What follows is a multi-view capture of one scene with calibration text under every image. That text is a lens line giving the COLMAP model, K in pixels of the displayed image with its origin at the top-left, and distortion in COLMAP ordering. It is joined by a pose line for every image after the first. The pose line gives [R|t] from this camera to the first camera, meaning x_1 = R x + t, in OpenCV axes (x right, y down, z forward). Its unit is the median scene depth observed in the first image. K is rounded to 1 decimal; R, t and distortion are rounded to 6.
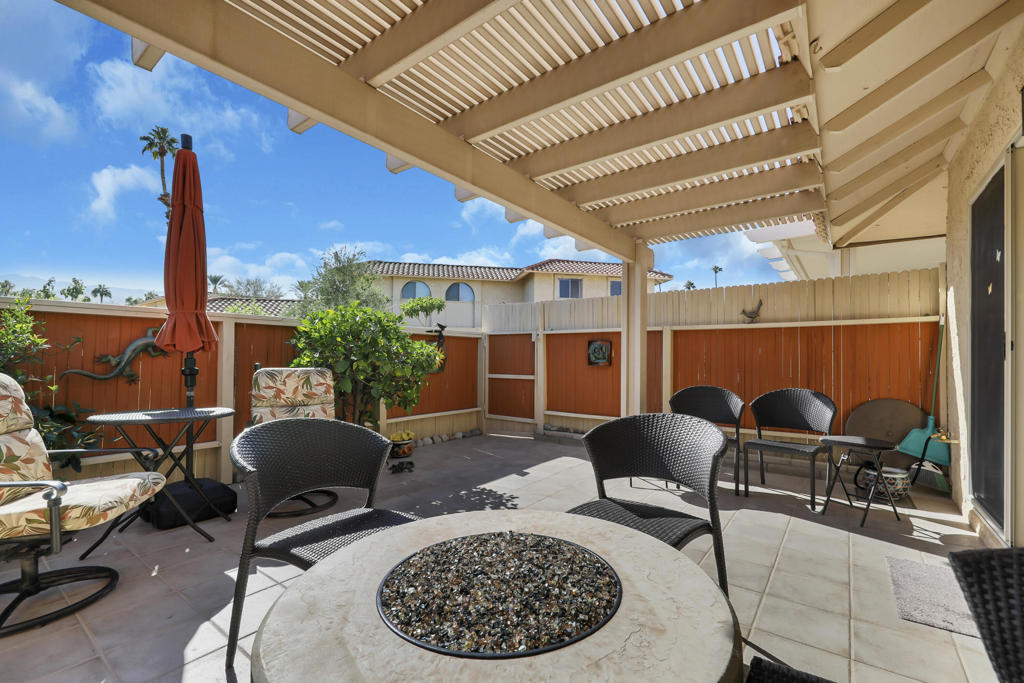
lens RADIAL K [[436.5, 0, 520.0], [0, 436.5, 343.3], [0, 0, 1]] dist [0.020342, -0.001717]
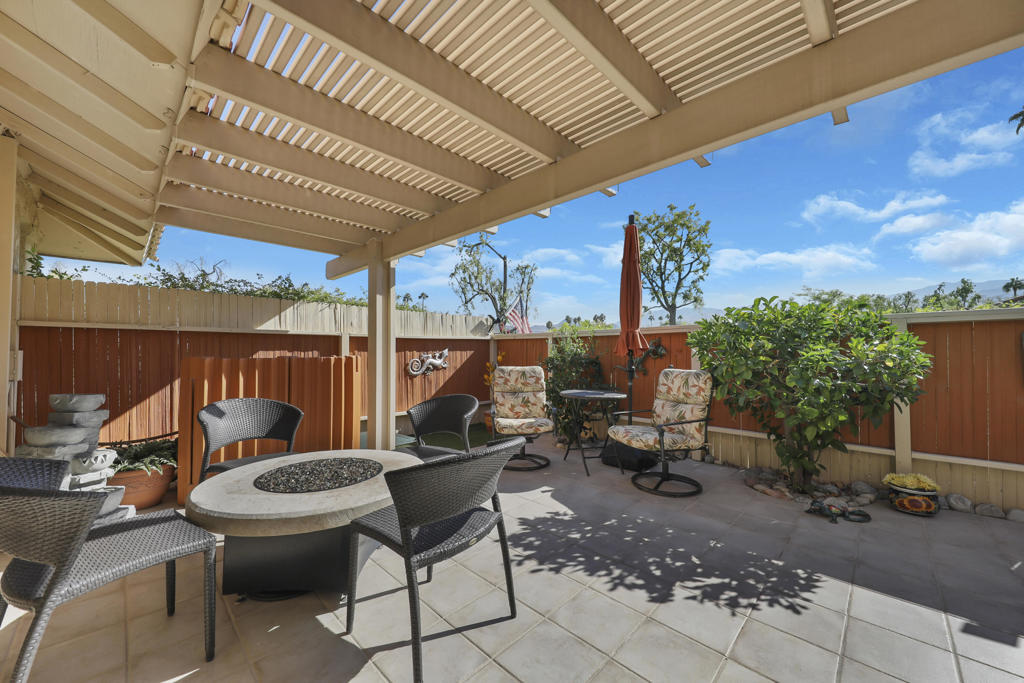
lens RADIAL K [[379.5, 0, 516.0], [0, 379.5, 342.7], [0, 0, 1]] dist [-0.000427, -0.002119]
pose [[-0.129654, -0.031913, -0.991046, 0.530872], [0.036755, 0.998640, -0.036966, 0.006836], [0.990878, -0.041218, -0.128305, 0.704639]]
